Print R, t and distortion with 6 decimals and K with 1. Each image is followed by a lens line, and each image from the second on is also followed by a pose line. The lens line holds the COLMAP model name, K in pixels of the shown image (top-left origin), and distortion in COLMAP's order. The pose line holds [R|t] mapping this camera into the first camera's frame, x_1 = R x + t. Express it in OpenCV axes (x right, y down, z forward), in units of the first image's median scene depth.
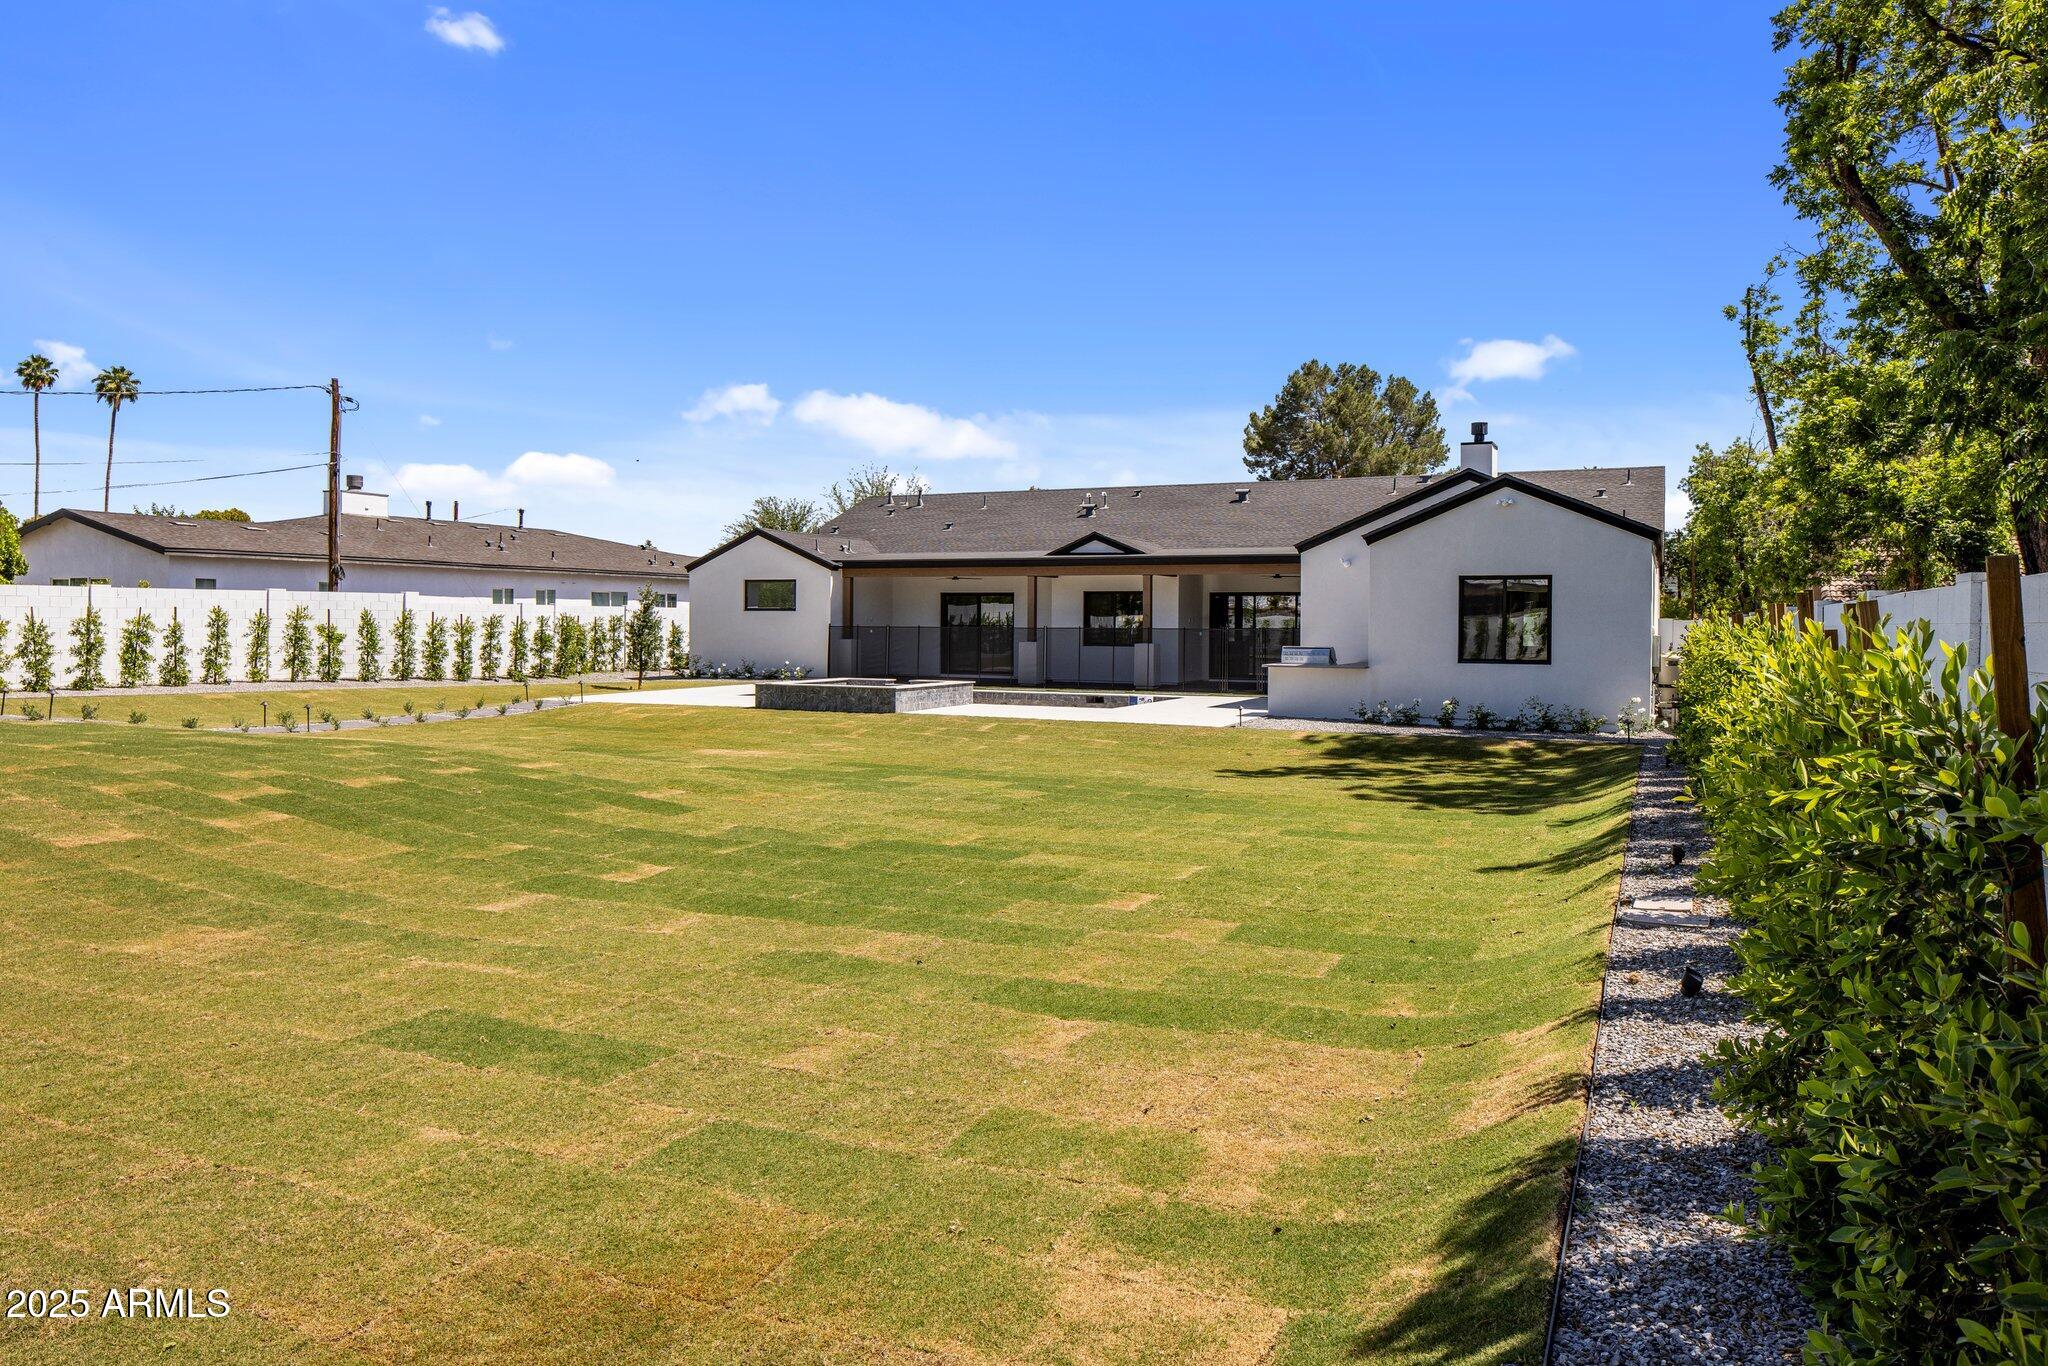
lens RADIAL K [[1414.5, 0, 1024.0], [0, 1414.5, 683.0], [0, 0, 1]] dist [0.004731, -0.033624]
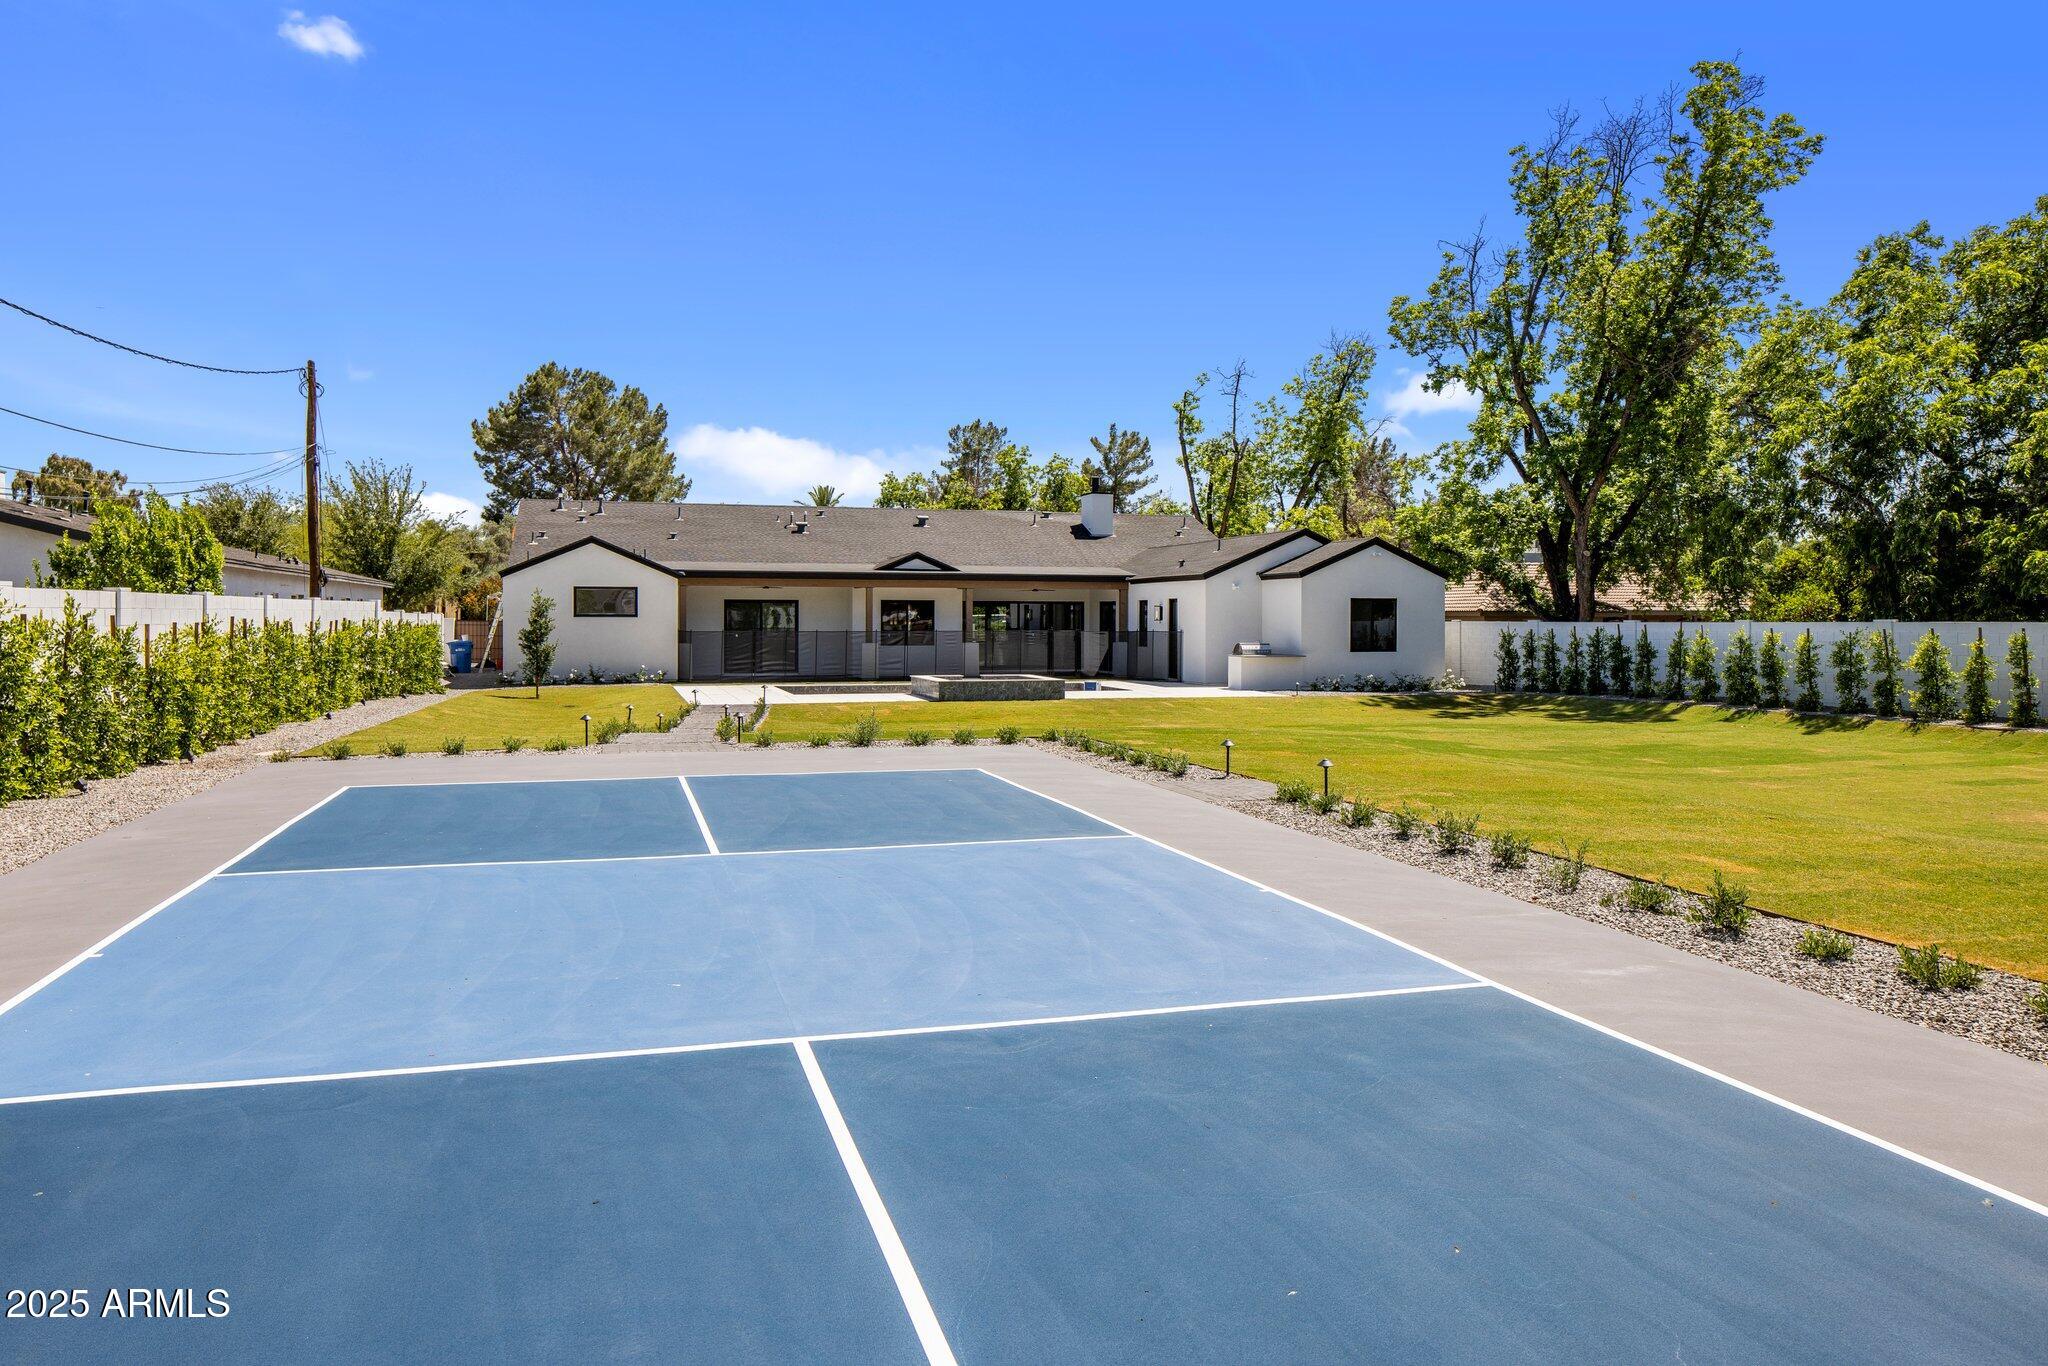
lens RADIAL K [[1414.5, 0, 1024.0], [0, 1414.5, 683.0], [0, 0, 1]] dist [0.004731, -0.033624]
pose [[0.739169, -0.036827, 0.672513, -0.656334], [0.032186, 0.999295, 0.019345, -0.013468], [-0.672751, 0.007346, 0.739833, 0.037097]]
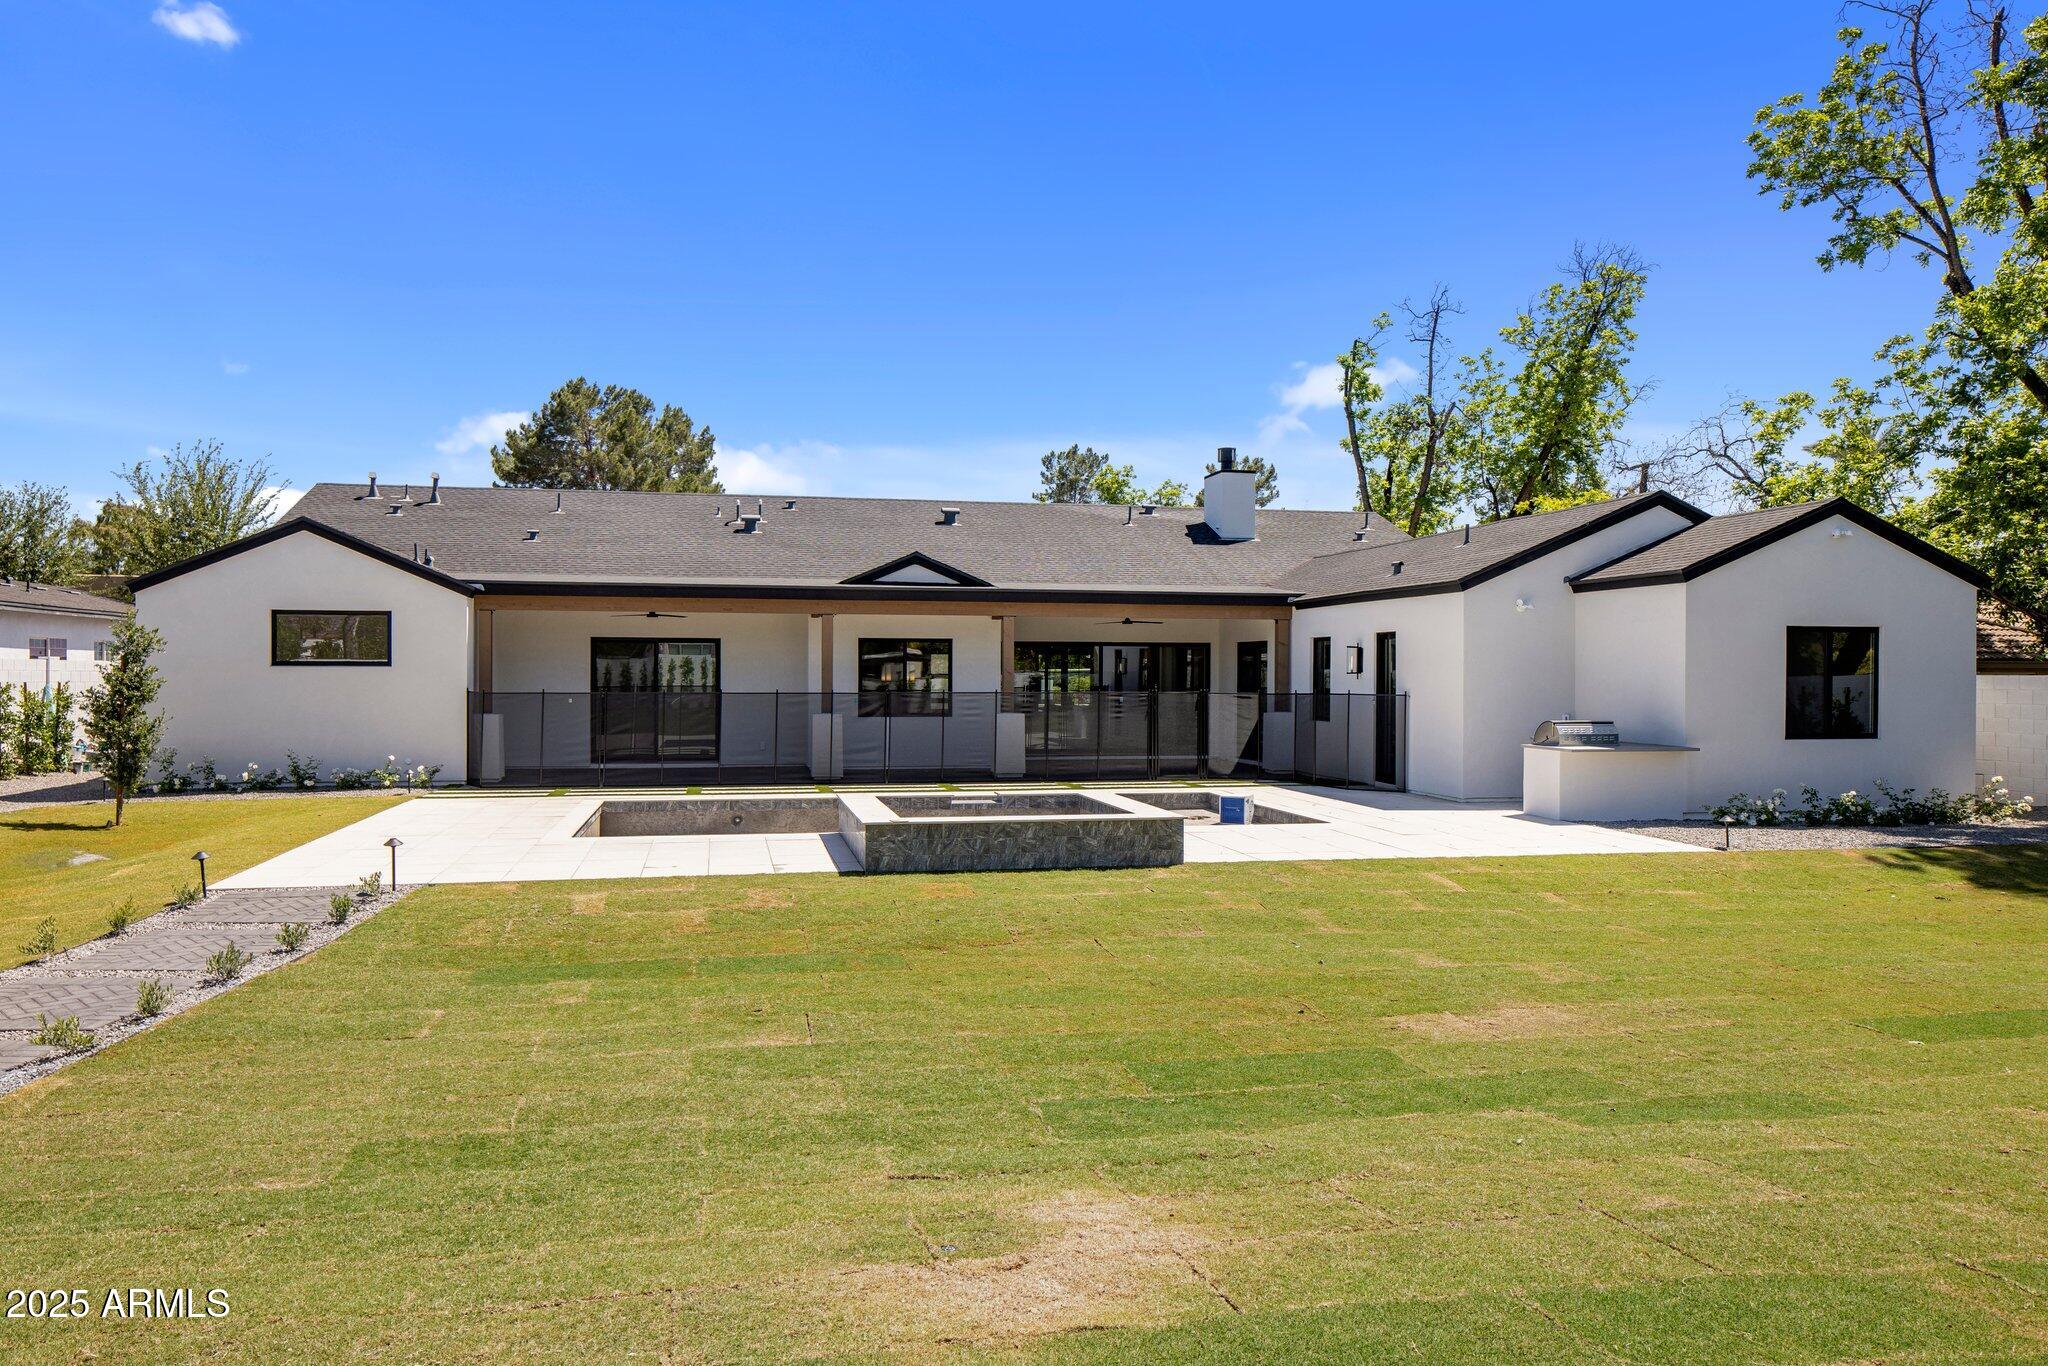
lens RADIAL K [[1401.7, 0, 1004.6], [0, 1401.7, 640.2], [0, 0, 1]] dist [0.005985, 0.002326]
pose [[0.798319, 0.009763, 0.602155, -0.305049], [0.028518, 0.998134, -0.053992, -0.024018], [-0.601559, 0.060275, 0.796551, 0.403117]]
